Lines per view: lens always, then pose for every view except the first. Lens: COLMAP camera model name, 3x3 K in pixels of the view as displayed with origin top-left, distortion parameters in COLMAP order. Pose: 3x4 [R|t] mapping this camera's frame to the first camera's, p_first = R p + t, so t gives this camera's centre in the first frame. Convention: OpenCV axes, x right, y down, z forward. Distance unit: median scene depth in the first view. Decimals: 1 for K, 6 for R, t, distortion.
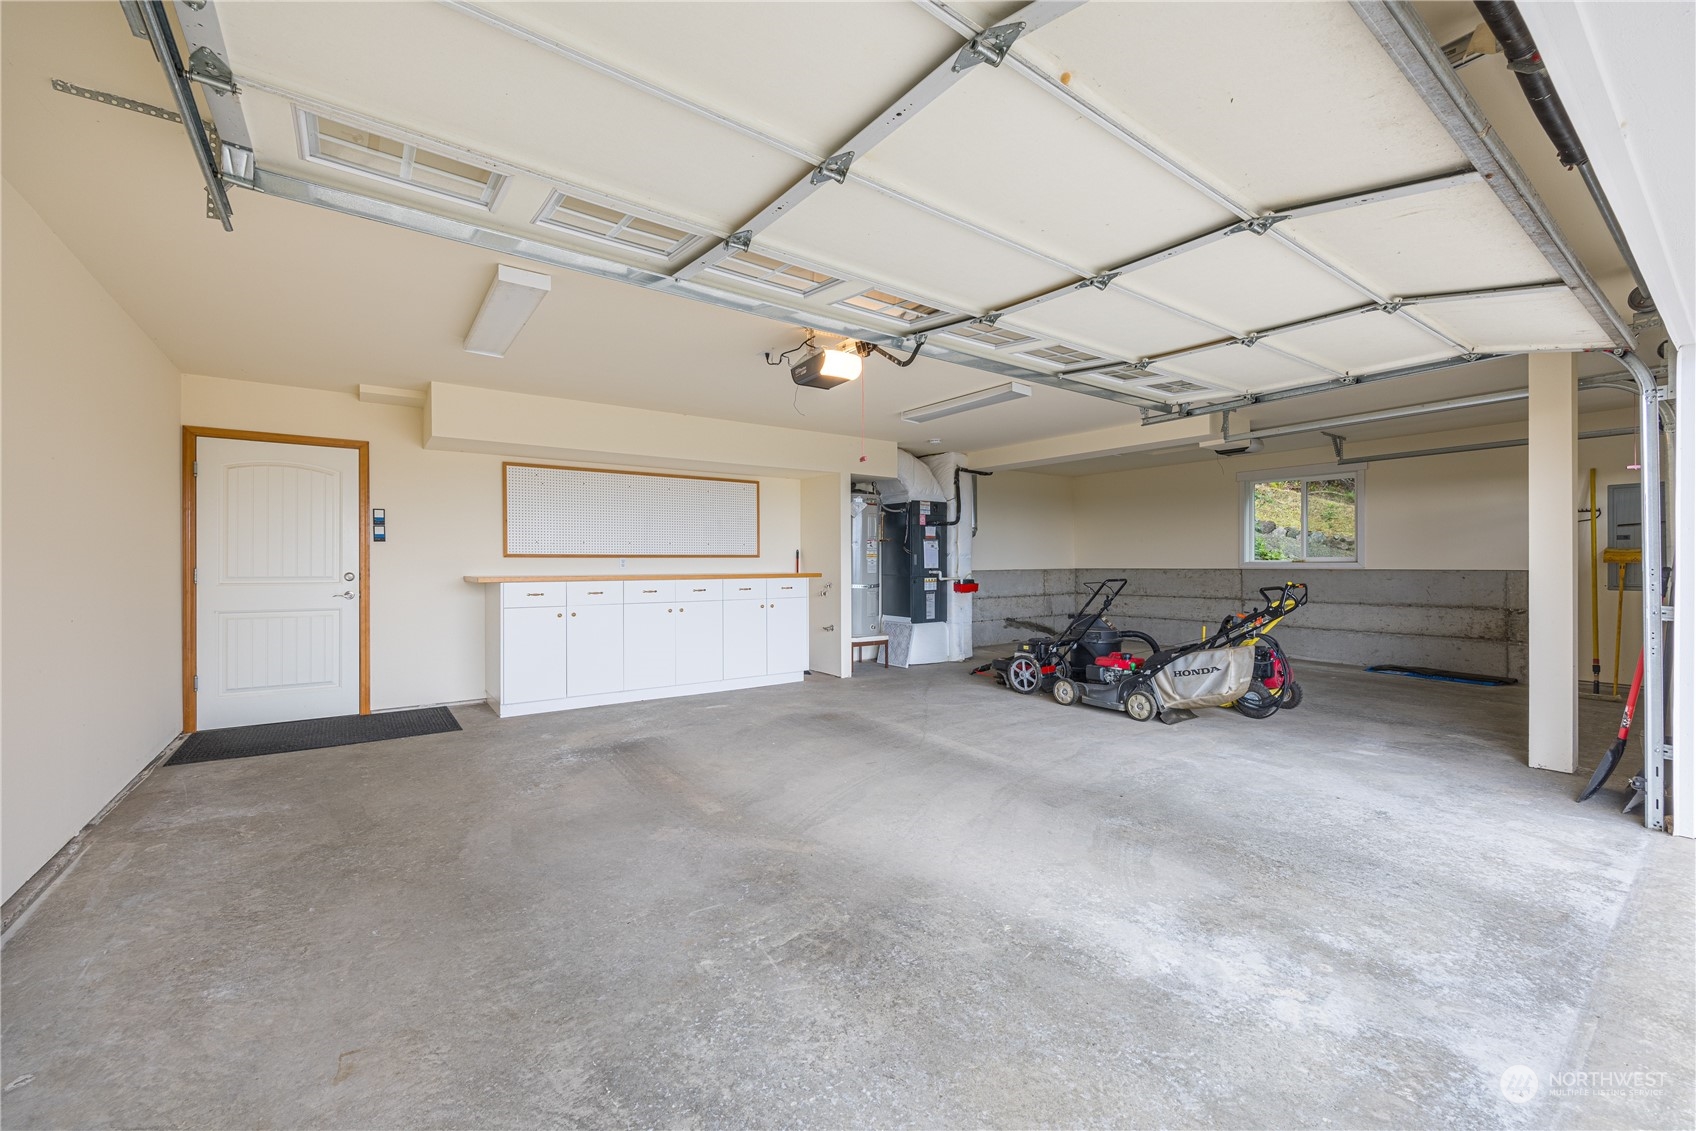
lens RADIAL K [[679.3, 0, 852.3], [0, 679.3, 564.8], [0, 0, 1]] dist [-0.002602, -0.000058]
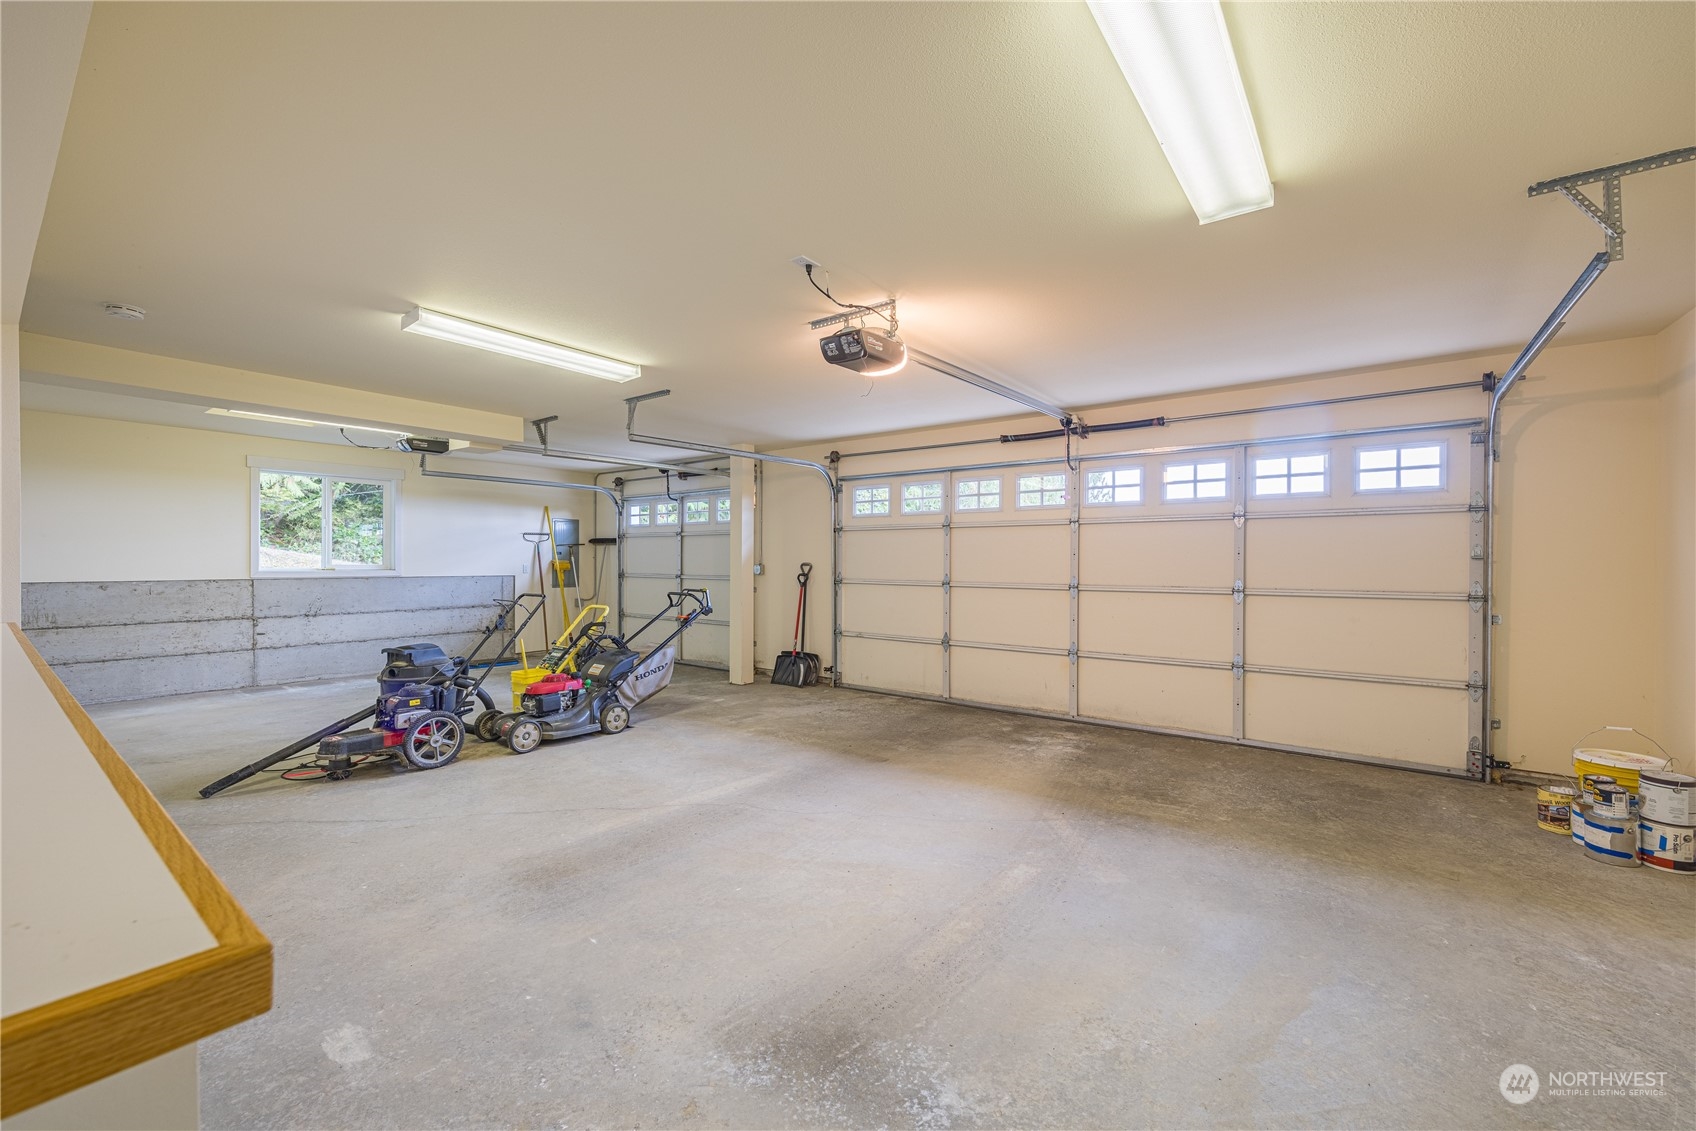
lens RADIAL K [[679.3, 0, 853.7], [0, 679.3, 559.9], [0, 0, 1]] dist [-0.002602, -0.000058]
pose [[-0.283463, 0.003716, 0.958976, -1.095379], [0.002534, 0.999992, -0.003126, -0.035639], [-0.958980, 0.001543, -0.283470, 1.640353]]
